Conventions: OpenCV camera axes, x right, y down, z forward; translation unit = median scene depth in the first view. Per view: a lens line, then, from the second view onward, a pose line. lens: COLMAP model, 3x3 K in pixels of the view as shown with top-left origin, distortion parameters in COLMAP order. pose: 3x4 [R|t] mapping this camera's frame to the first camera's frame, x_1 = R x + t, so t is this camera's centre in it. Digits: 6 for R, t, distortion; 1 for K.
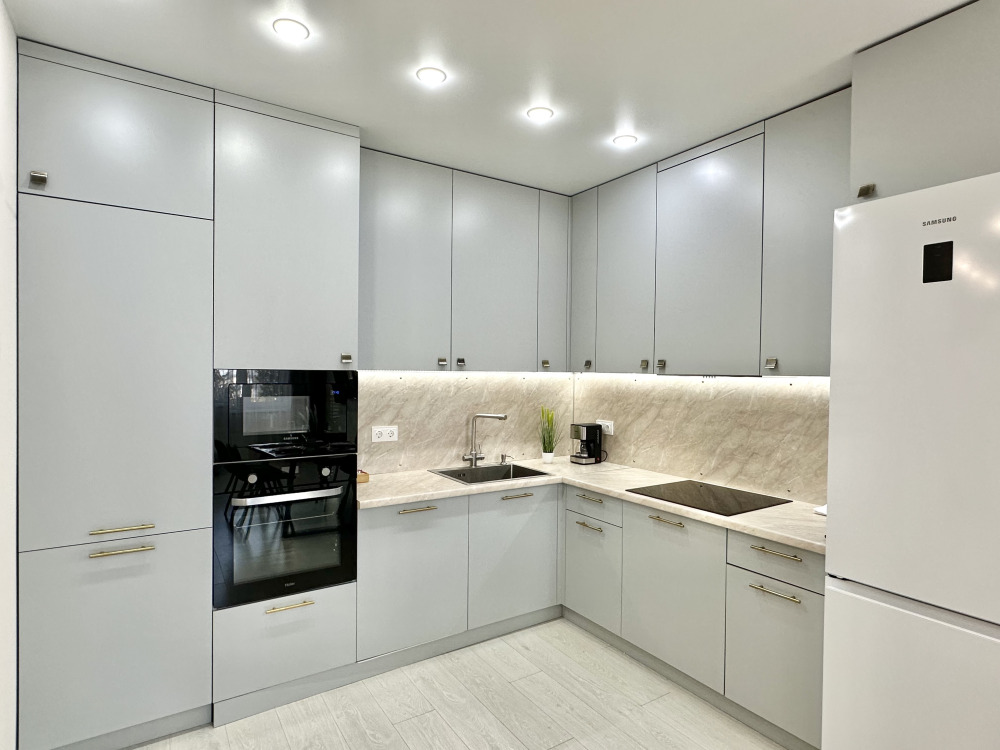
lens RADIAL K [[547.0, 0, 500.0], [0, 547.0, 375.0], [0, 0, 1]] dist [-0.002000, 0.000024]
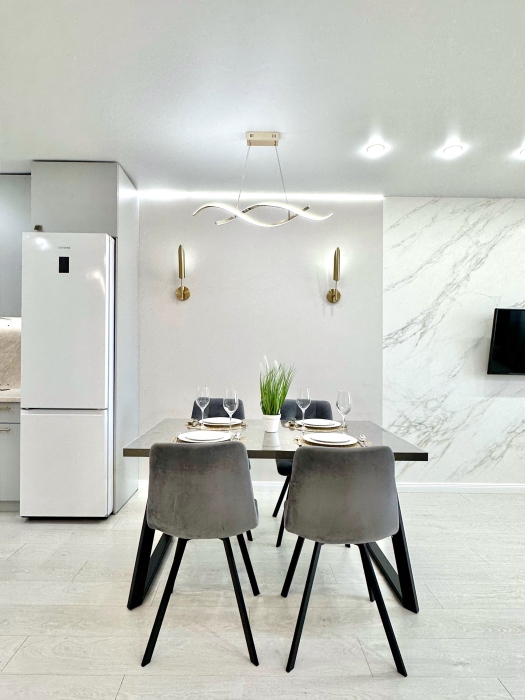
lens RADIAL K [[393.3, 0, 249.4], [0, 393.3, 354.1], [0, 0, 1]] dist [-0.000016, 0.001477]
pose [[0.547007, -0.007440, 0.837095, -0.107628], [0.007570, 0.999964, 0.003941, 0.099553], [-0.837094, 0.004181, 0.547044, -0.333696]]
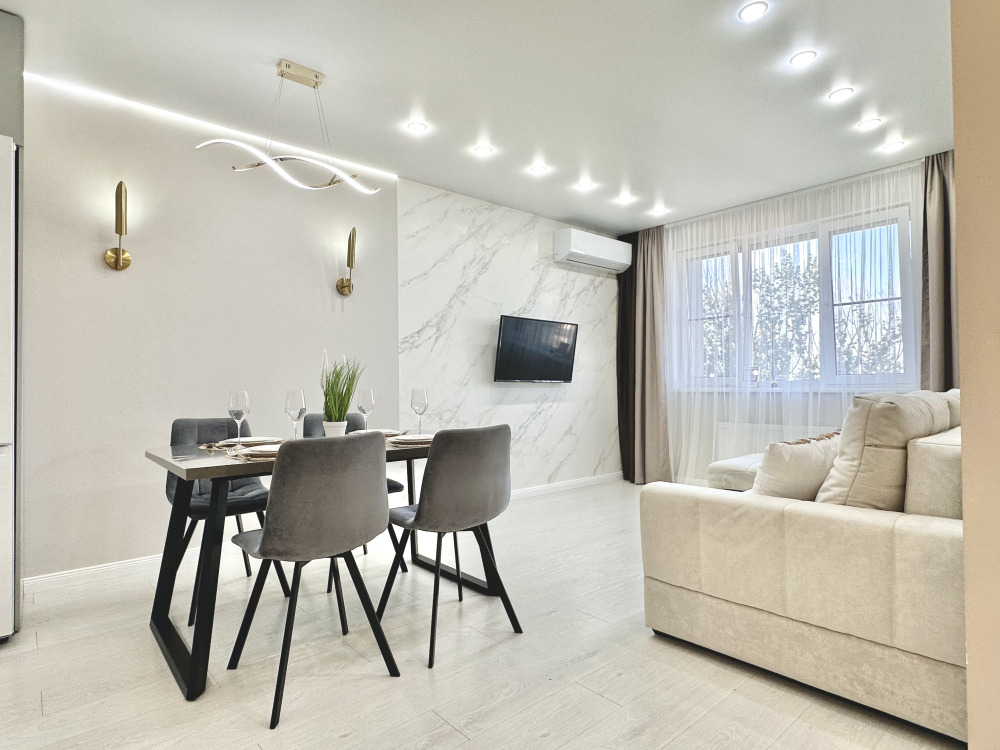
lens RADIAL K [[548.0, 0, 518.1], [0, 548.0, 375.3], [0, 0, 1]] dist [0.001596, 0.000855]
pose [[-0.148237, 0.001351, 0.988951, -0.352271], [0.022064, 0.999755, 0.001941, 0.153081], [-0.988706, 0.022108, -0.148230, -0.102368]]
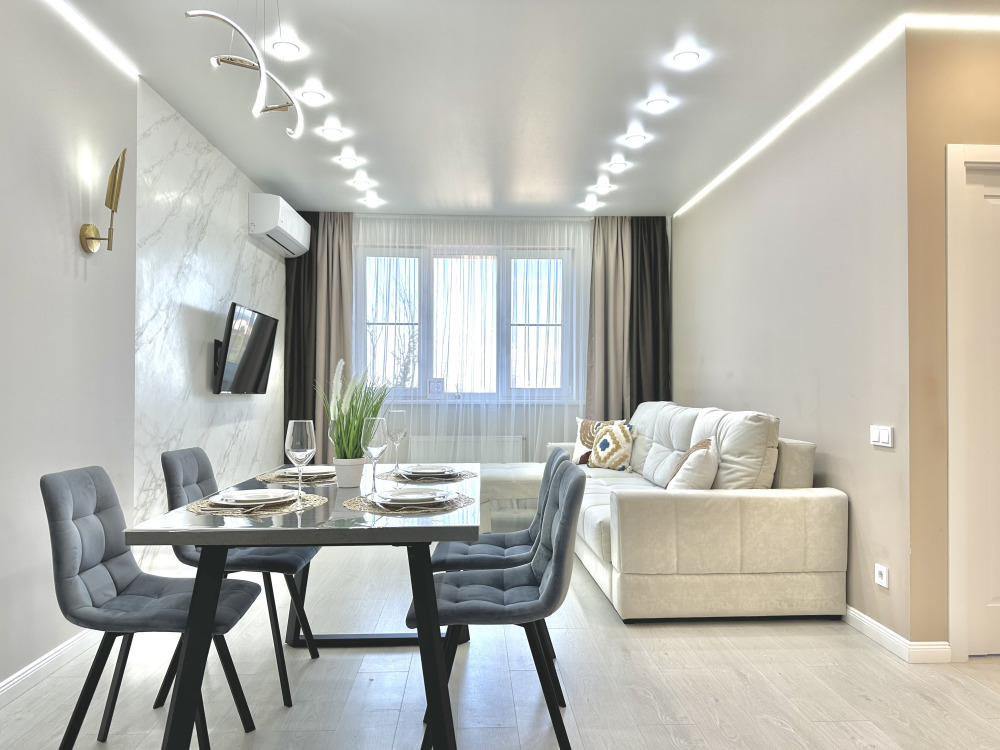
lens RADIAL K [[680.3, 0, 500.0], [0, 680.3, 375.0], [0, 0, 1]] dist [0.027011, -0.000935]
pose [[-0.857943, -0.014777, 0.513532, 0.017975], [-0.011415, 0.999888, 0.009701, 0.111061], [-0.513618, 0.002461, -0.858015, 0.696846]]
